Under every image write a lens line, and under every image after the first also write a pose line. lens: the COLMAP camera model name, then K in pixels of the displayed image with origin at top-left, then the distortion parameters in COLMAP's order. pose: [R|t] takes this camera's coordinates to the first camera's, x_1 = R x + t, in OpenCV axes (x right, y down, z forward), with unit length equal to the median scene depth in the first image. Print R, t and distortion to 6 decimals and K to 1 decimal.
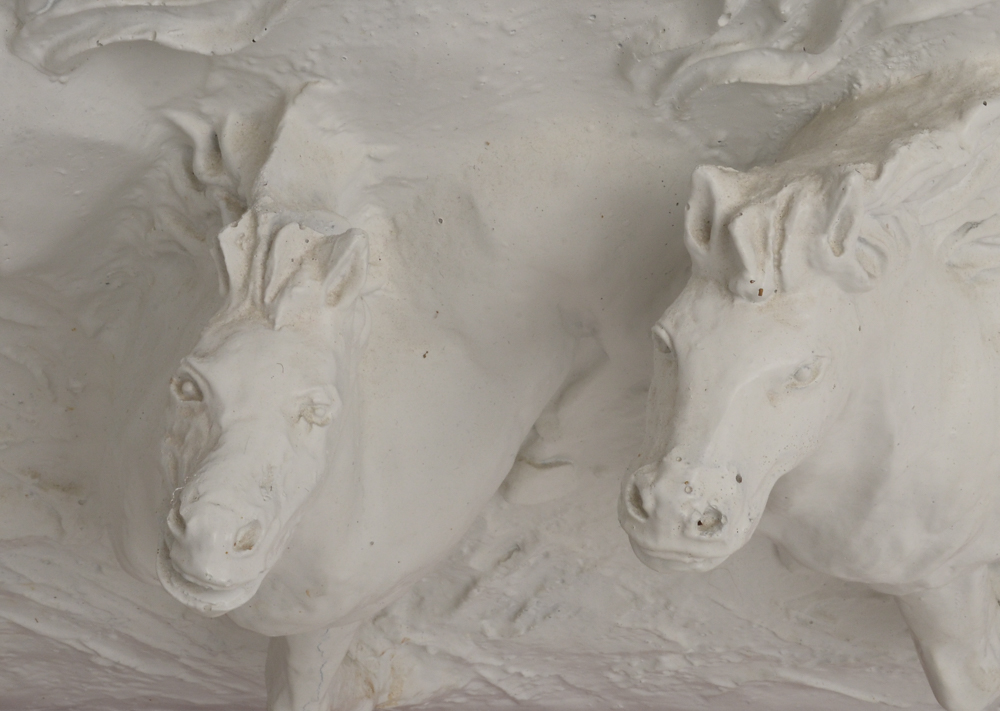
lens RADIAL K [[2685.1, 0, 500.0], [0, 2685.1, 355.5], [0, 0, 1]] dist [0.073352, 0.505176]
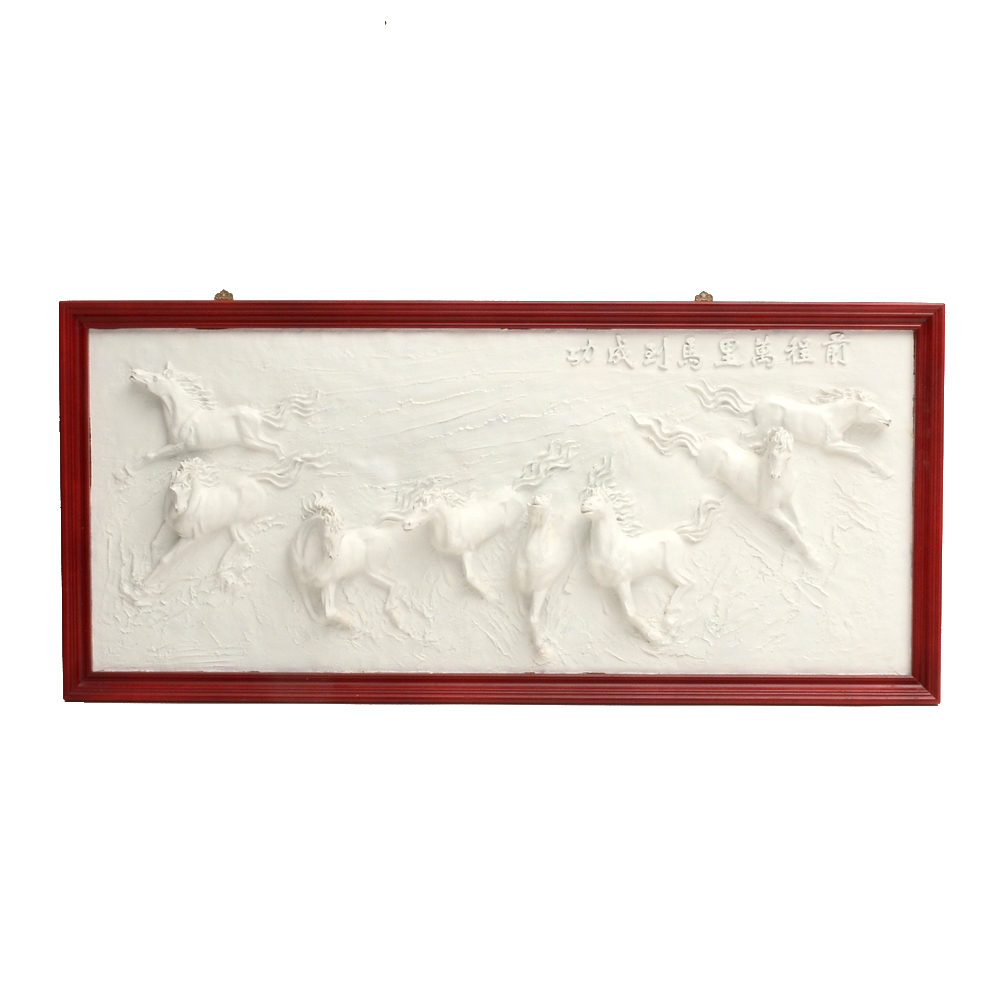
lens RADIAL K [[1699.5, 0, 506.2], [0, 1699.5, 472.3], [0, 0, 1]] dist [-0.059021, 0.046269]
pose [[0.999654, 0.022058, 0.014358, -0.266813], [-0.000483, 0.560815, -0.827941, 4.322317], [-0.026315, 0.827647, 0.560632, -2.122204]]
